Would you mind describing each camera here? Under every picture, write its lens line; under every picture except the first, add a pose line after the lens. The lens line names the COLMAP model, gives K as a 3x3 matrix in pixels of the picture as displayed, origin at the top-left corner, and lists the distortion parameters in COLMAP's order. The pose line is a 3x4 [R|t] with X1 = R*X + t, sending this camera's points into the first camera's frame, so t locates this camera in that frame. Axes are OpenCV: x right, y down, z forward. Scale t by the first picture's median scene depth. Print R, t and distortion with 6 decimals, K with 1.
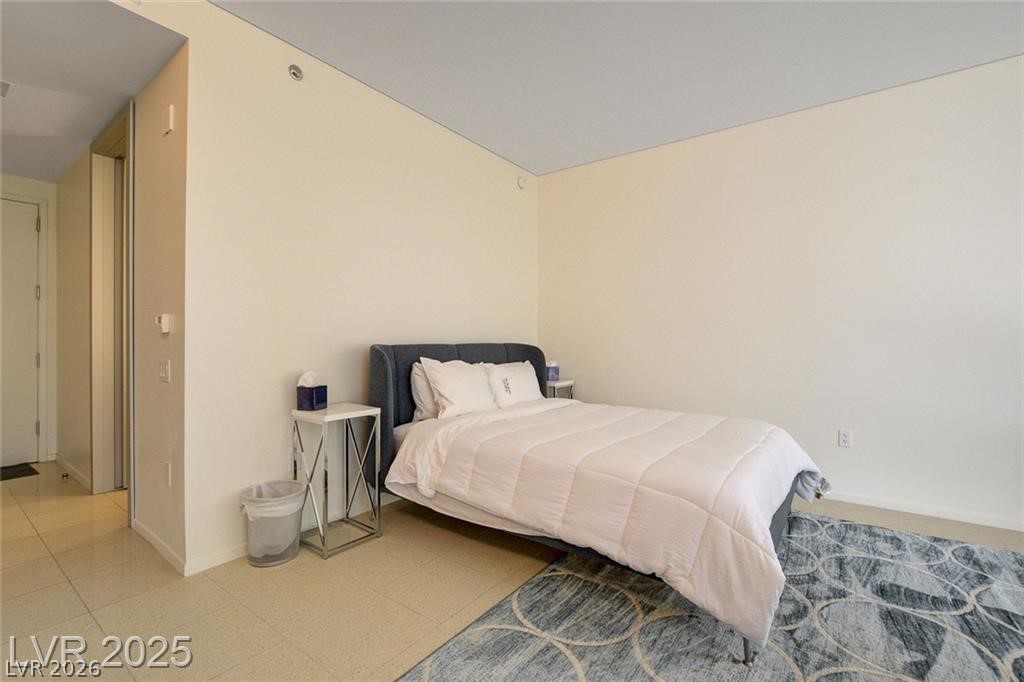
lens RADIAL K [[451.9, 0, 510.0], [0, 451.9, 337.7], [0, 0, 1]] dist [-0.027703, 0.007403]
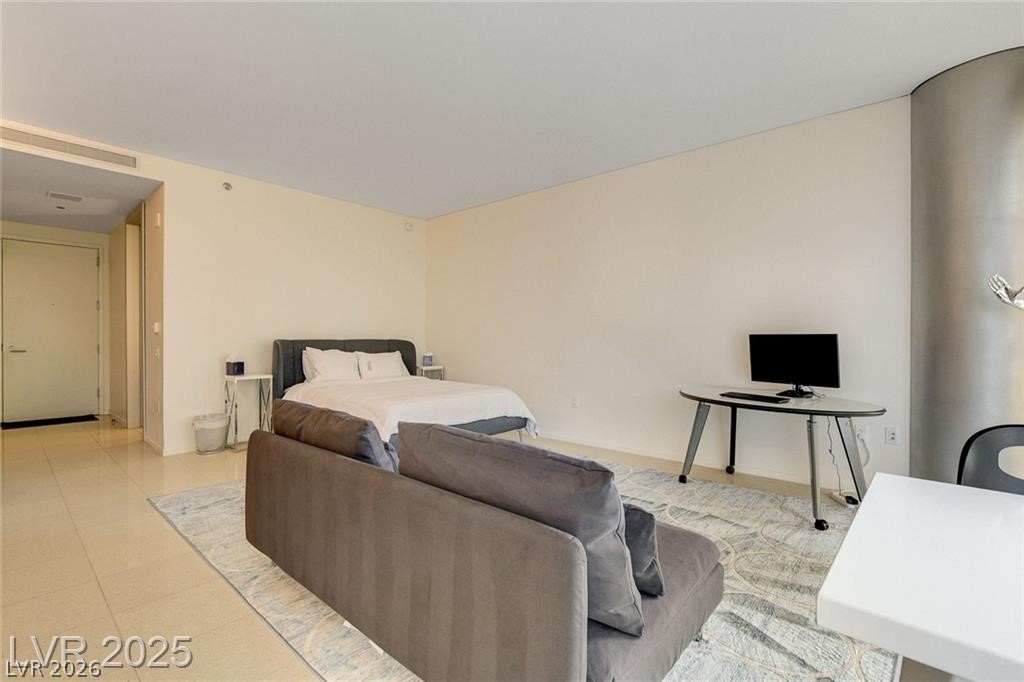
lens RADIAL K [[458.7, 0, 508.7], [0, 458.7, 343.0], [0, 0, 1]] dist [-0.023962, 0.003792]
pose [[0.996081, 0.000810, -0.088437, 0.687151], [0.000183, 0.999937, 0.011220, 0.009398], [0.088440, -0.011192, 0.996019, -0.609104]]
